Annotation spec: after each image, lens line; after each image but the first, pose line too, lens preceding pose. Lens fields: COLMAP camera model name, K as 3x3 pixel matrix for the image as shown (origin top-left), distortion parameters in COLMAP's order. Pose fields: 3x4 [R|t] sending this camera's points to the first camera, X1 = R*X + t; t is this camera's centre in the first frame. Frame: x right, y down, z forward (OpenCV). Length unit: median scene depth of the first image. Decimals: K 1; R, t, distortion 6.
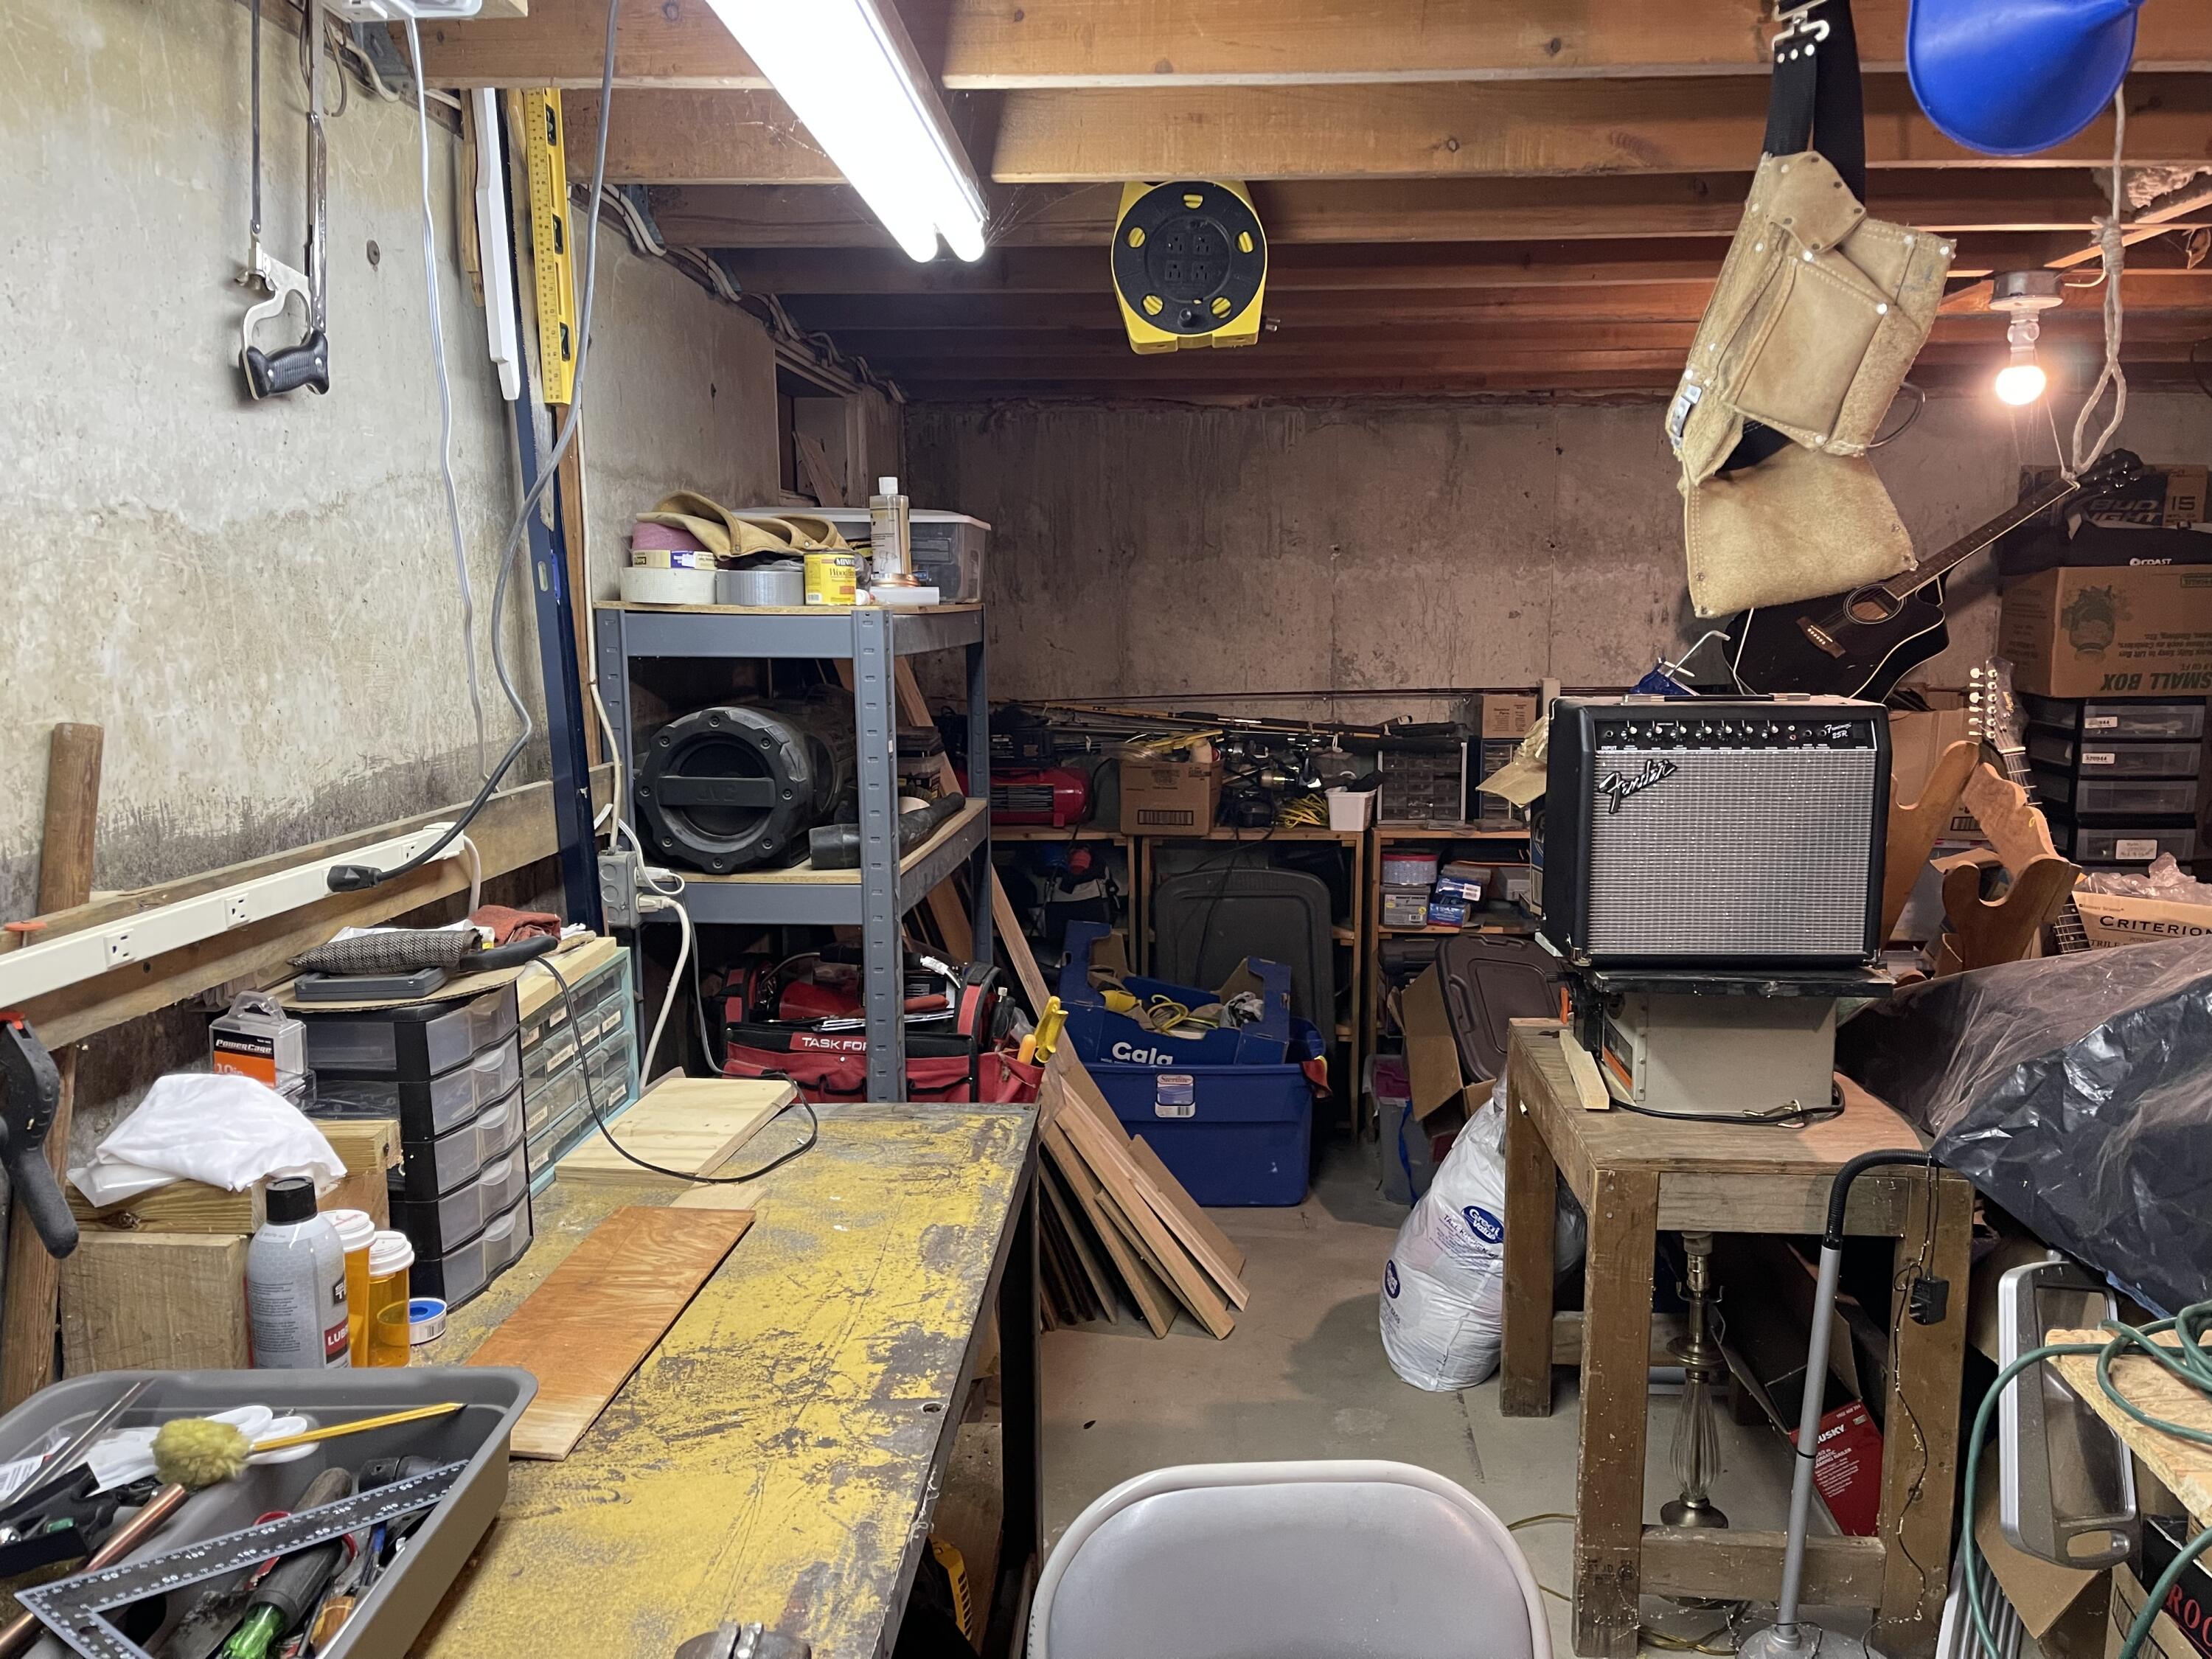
lens RADIAL K [[1678.8, 0, 1114.7], [0, 1678.8, 833.8], [0, 0, 1]] dist [0.096319, -0.123639]
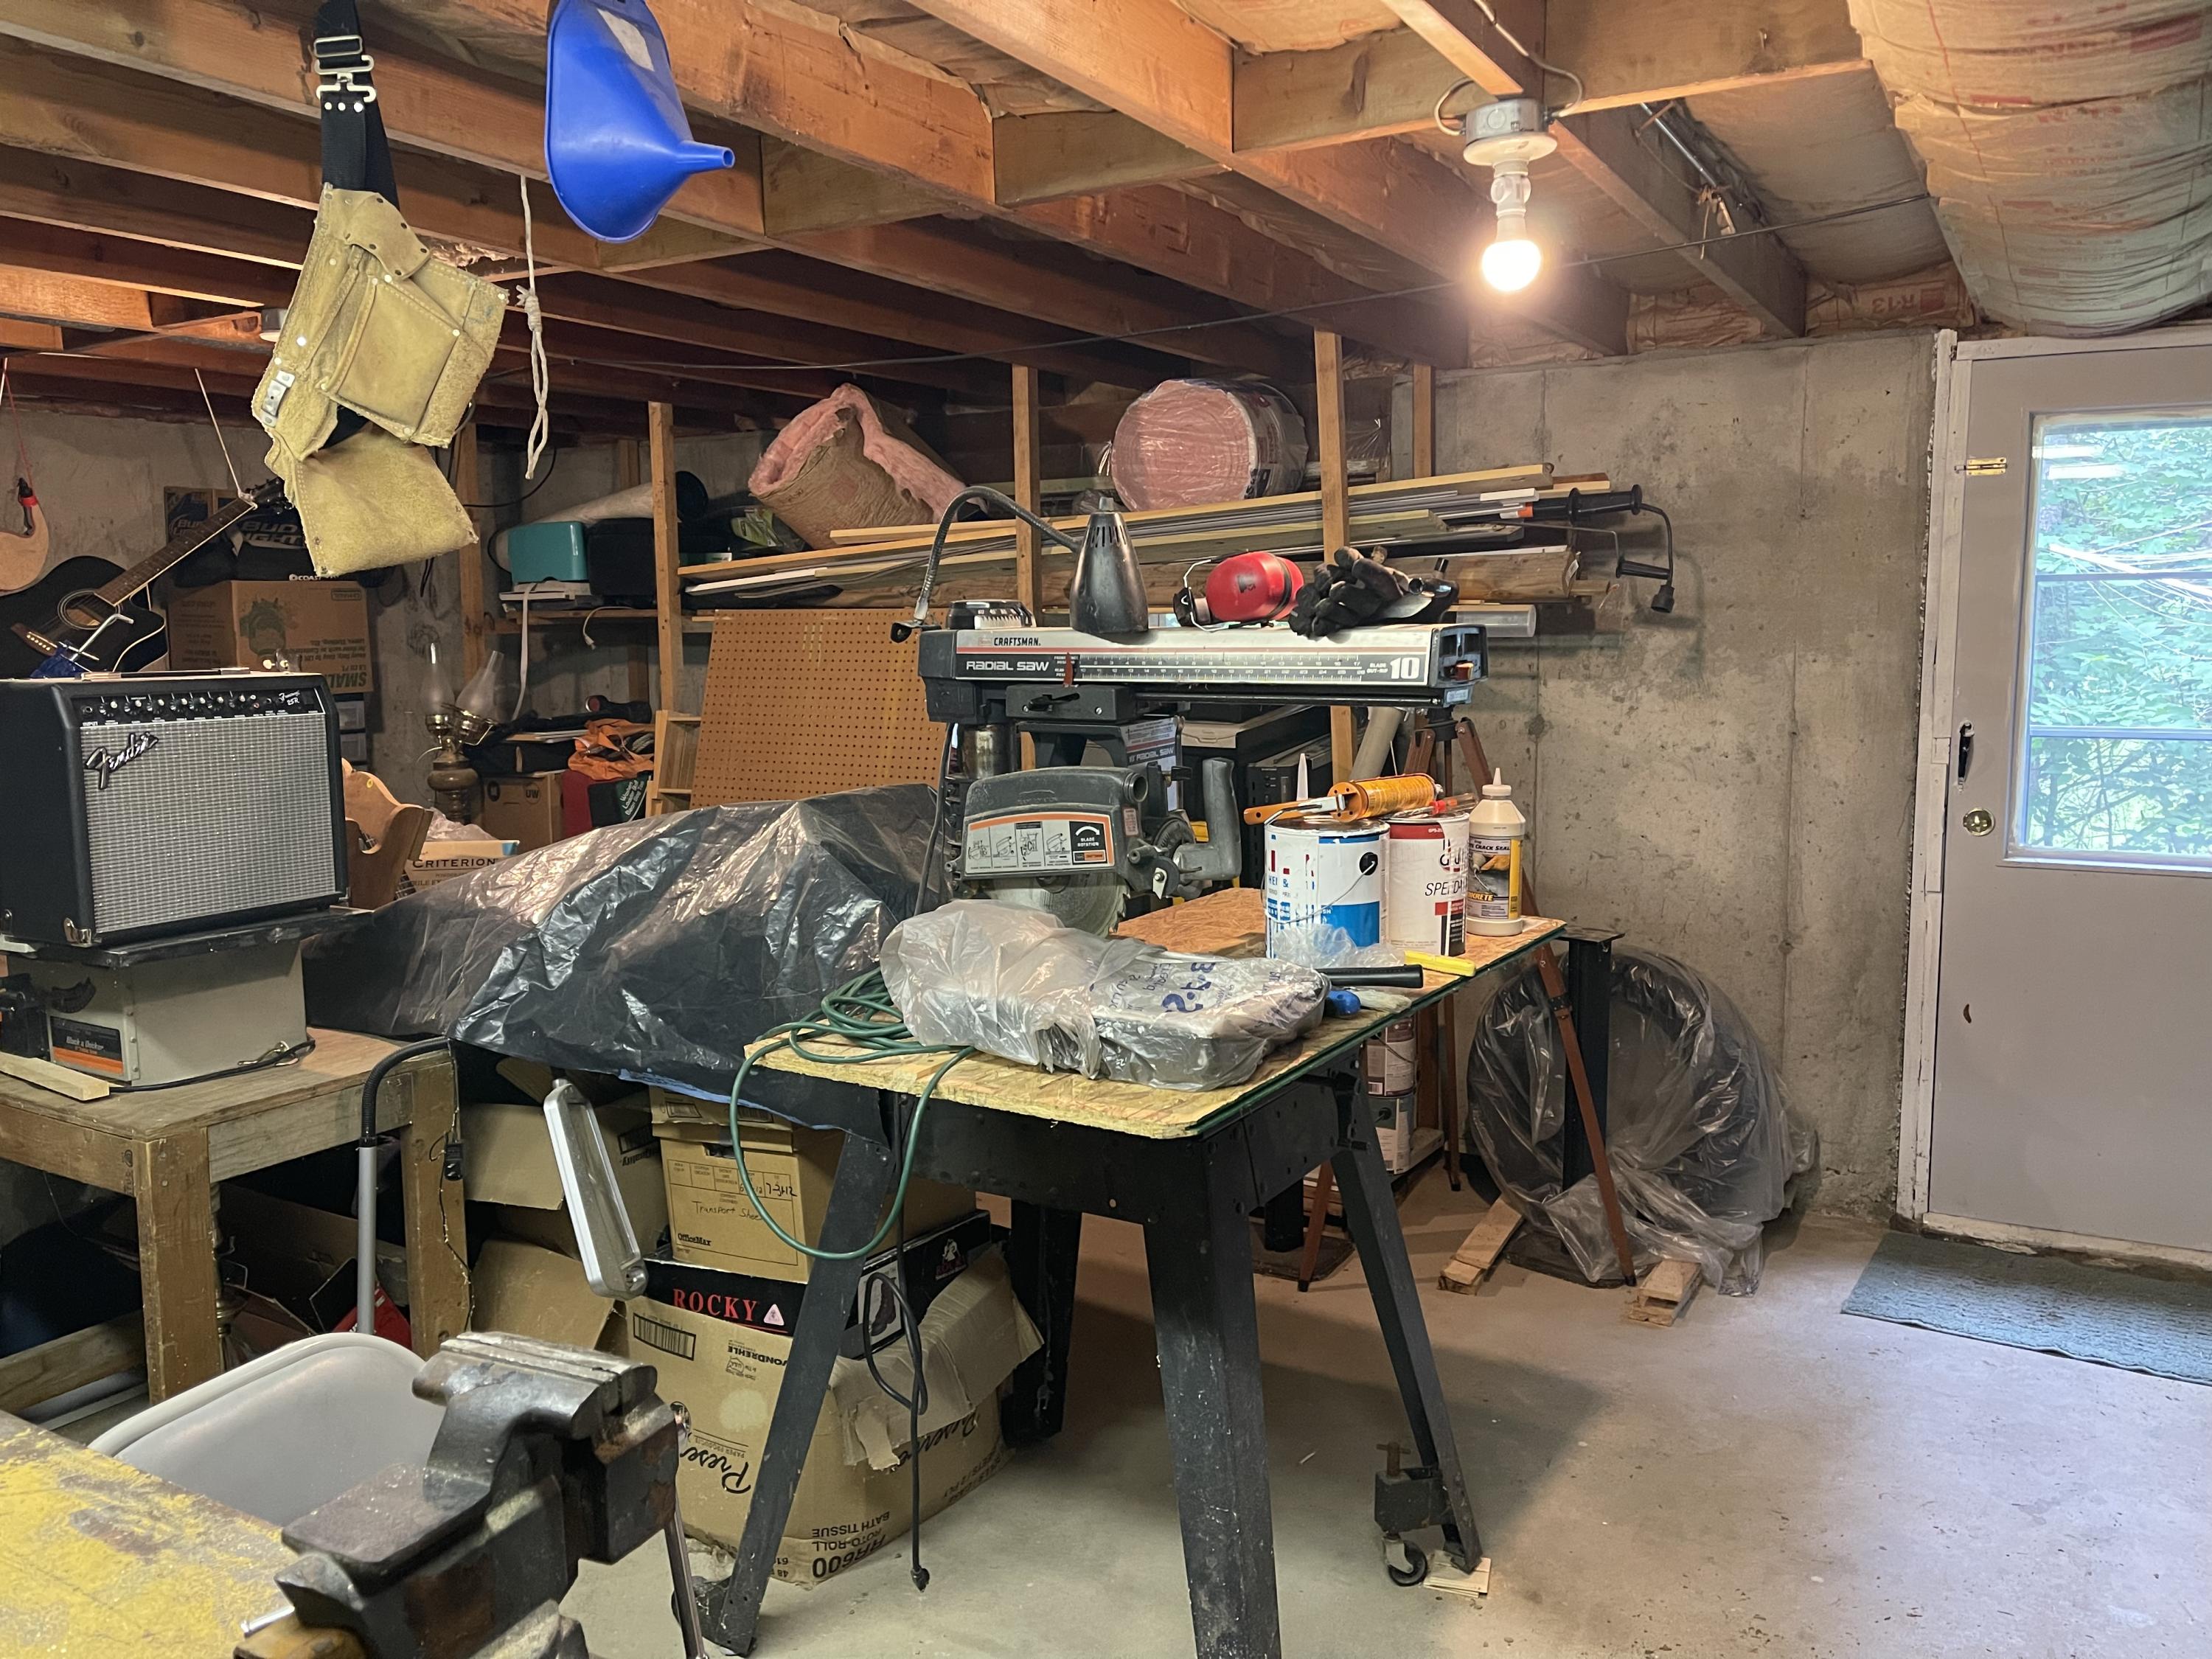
lens RADIAL K [[1678.8, 0, 1114.7], [0, 1678.8, 833.8], [0, 0, 1]] dist [0.096319, -0.123639]
pose [[0.453317, -0.111347, 0.884367, -0.333941], [0.134980, 0.989300, 0.055369, 0.039098], [-0.881070, 0.094273, 0.463496, 0.010290]]
